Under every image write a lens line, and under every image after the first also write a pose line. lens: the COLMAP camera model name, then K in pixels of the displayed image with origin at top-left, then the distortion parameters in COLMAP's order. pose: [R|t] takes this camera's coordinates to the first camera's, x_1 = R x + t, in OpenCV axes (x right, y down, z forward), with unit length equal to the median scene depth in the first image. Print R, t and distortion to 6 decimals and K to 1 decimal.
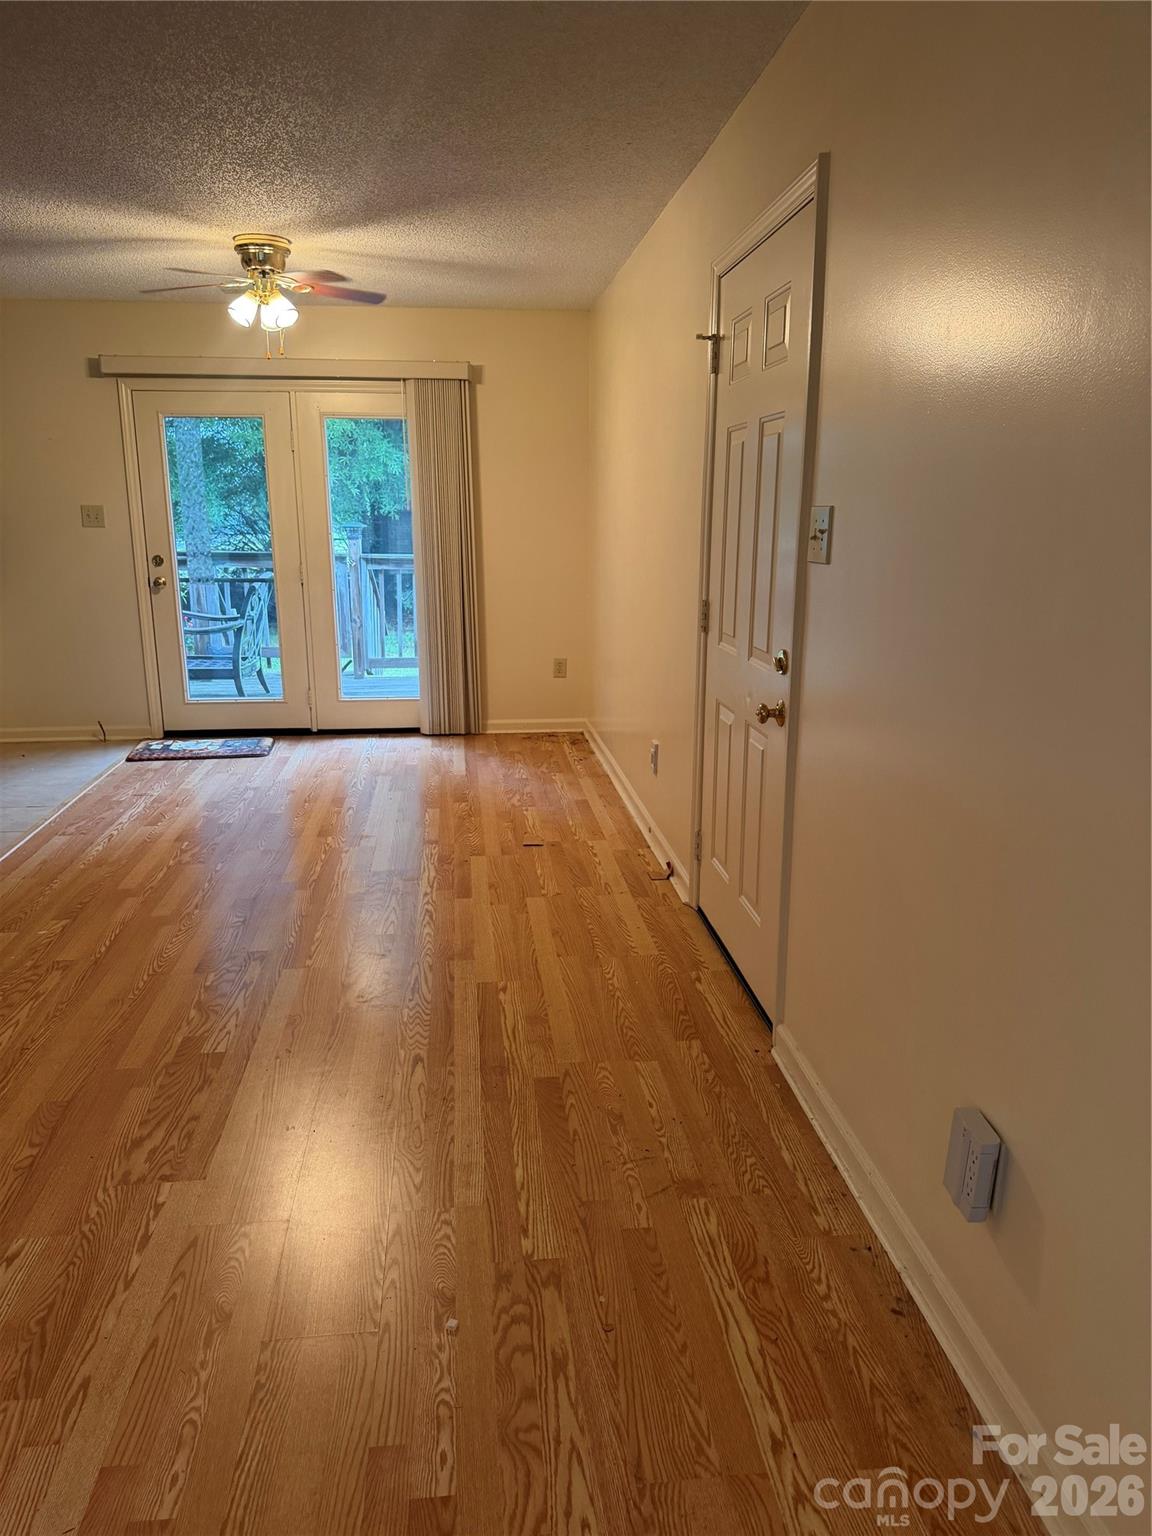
lens RADIAL K [[1091.7, 0, 576.0], [0, 1091.7, 768.0], [0, 0, 1]] dist [0.095773, -0.161970]
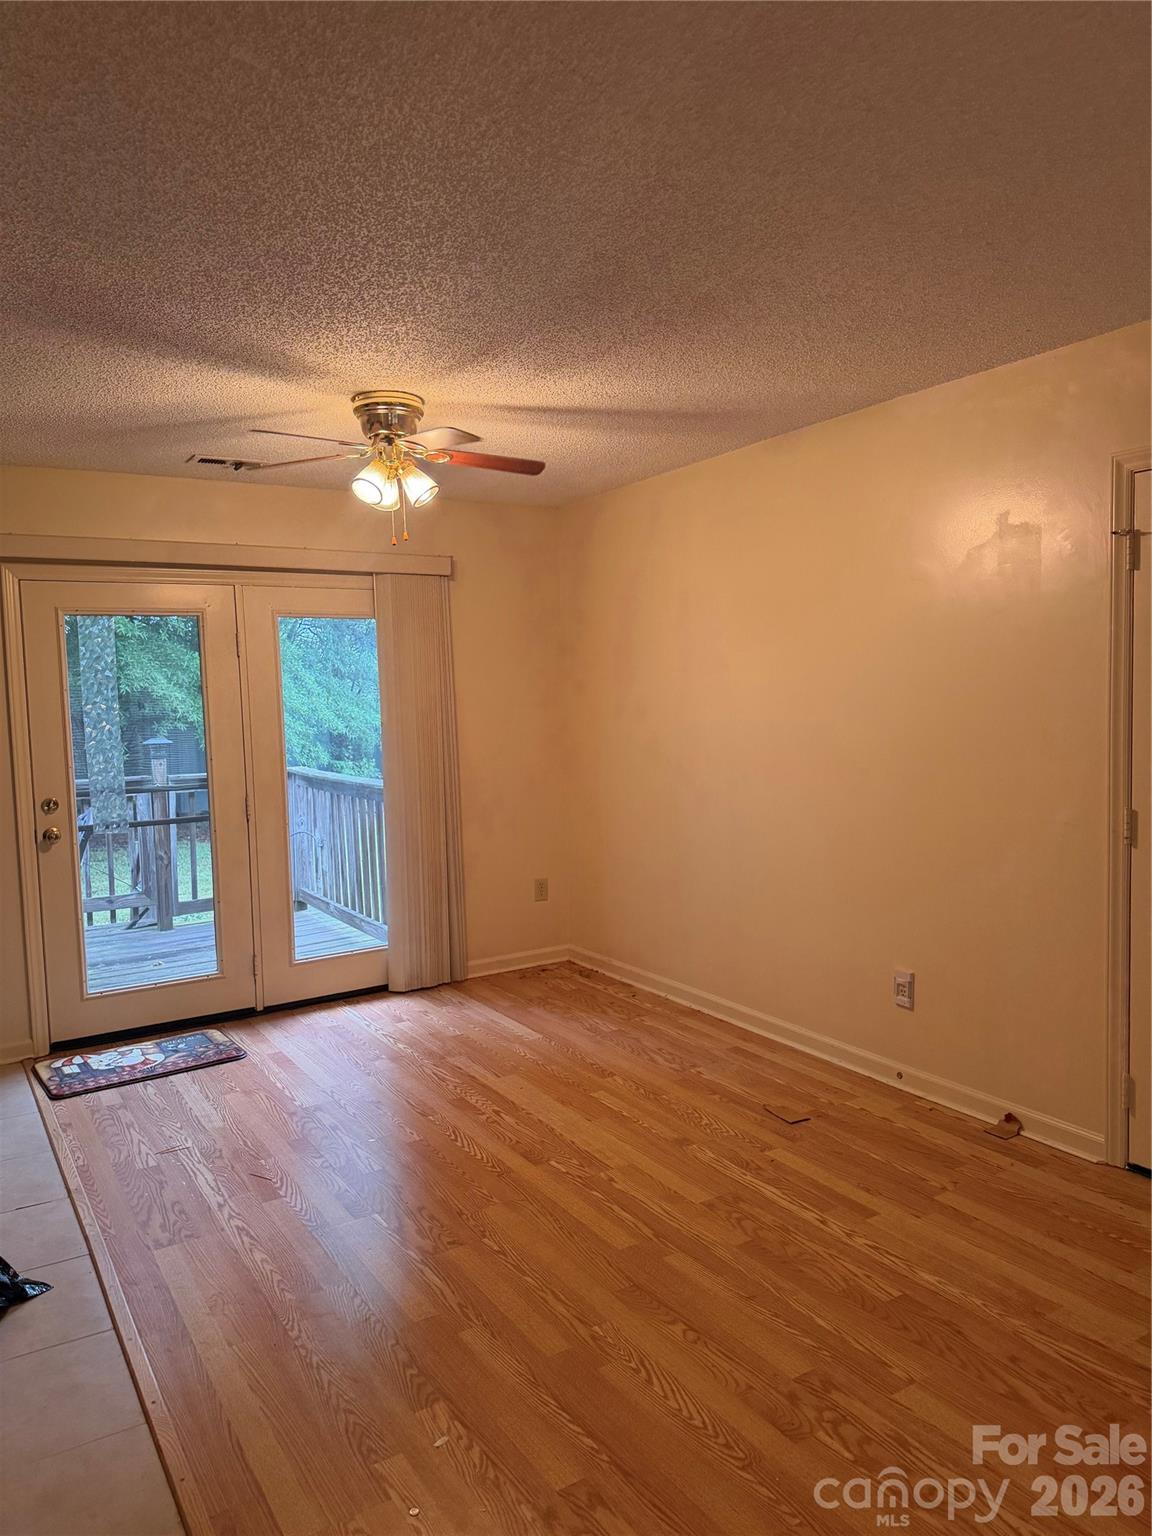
lens RADIAL K [[1091.7, 0, 576.0], [0, 1091.7, 768.0], [0, 0, 1]] dist [0.095773, -0.161970]
pose [[0.908256, -0.062581, 0.413708, -0.429728], [0.131509, 0.981341, -0.140270, -0.077237], [-0.397210, 0.181808, 0.899539, 0.247082]]
